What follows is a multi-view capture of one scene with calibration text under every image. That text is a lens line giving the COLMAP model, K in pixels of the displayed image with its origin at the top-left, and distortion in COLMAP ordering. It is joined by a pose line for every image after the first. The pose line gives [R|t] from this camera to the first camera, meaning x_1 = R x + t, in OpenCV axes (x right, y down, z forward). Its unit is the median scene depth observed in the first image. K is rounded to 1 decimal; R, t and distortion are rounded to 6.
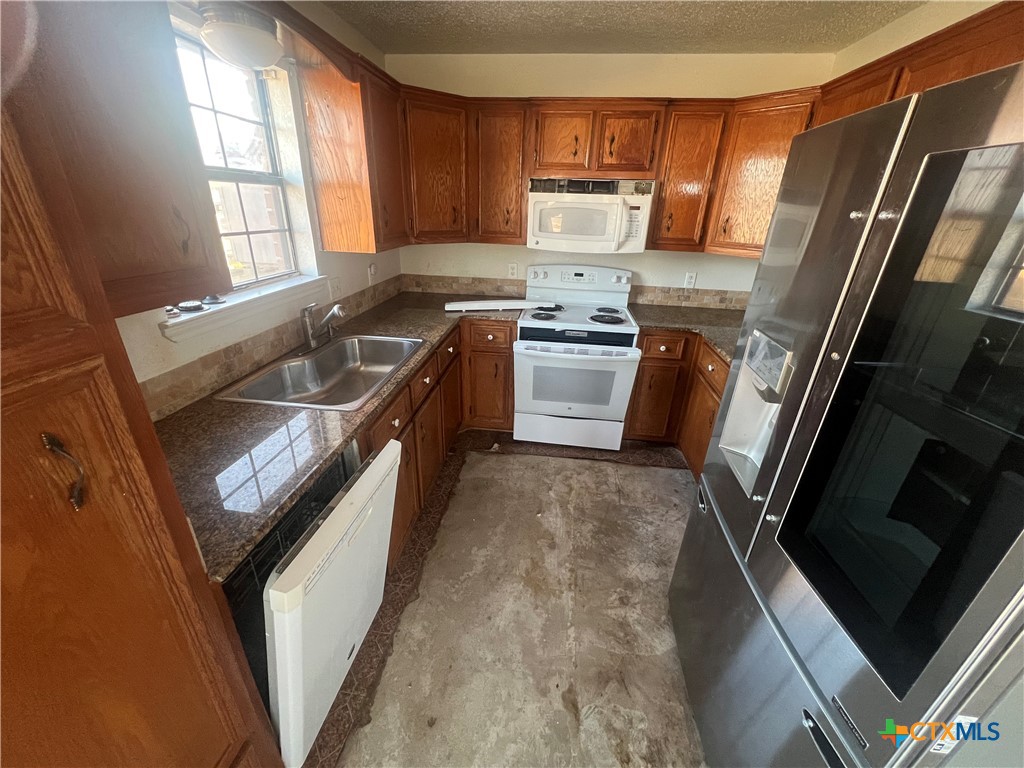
lens RADIAL K [[409.1, 0, 512.0], [0, 409.1, 384.0], [0, 0, 1]] dist [-0.000799, 0.000073]
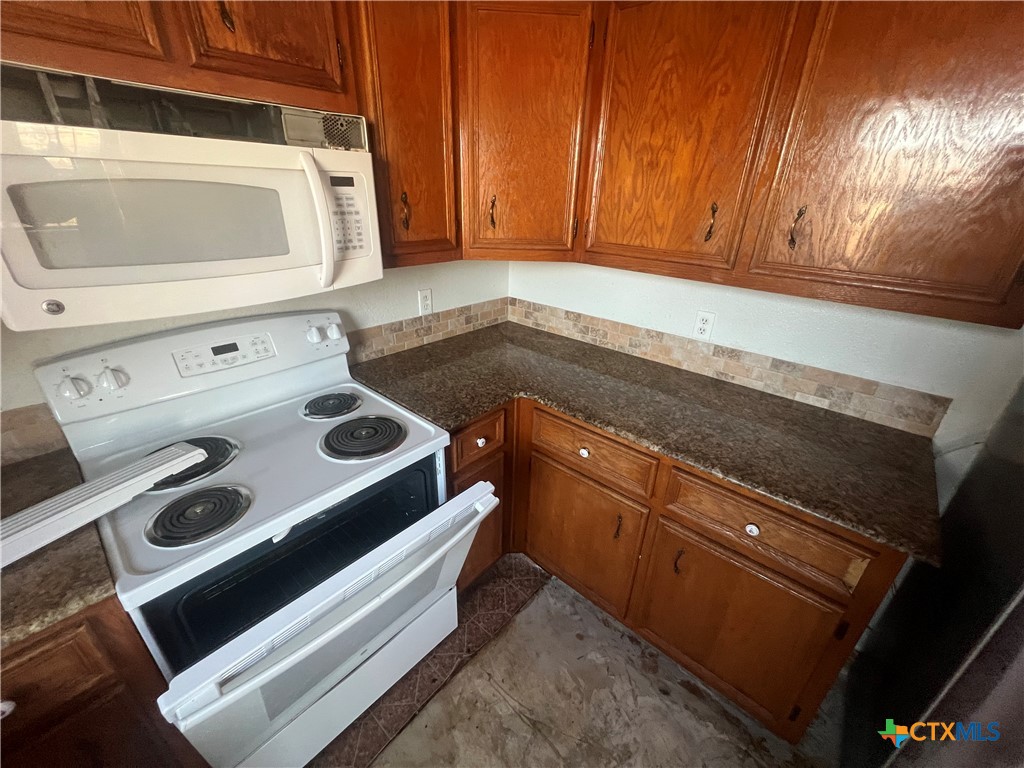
lens RADIAL K [[409.1, 0, 512.0], [0, 409.1, 384.0], [0, 0, 1]] dist [-0.000799, 0.000073]
pose [[0.568538, -0.363030, 0.738224, 0.013350], [0.325722, 0.923366, 0.203223, -0.243862], [-0.755427, 0.124916, 0.643215, 0.571093]]
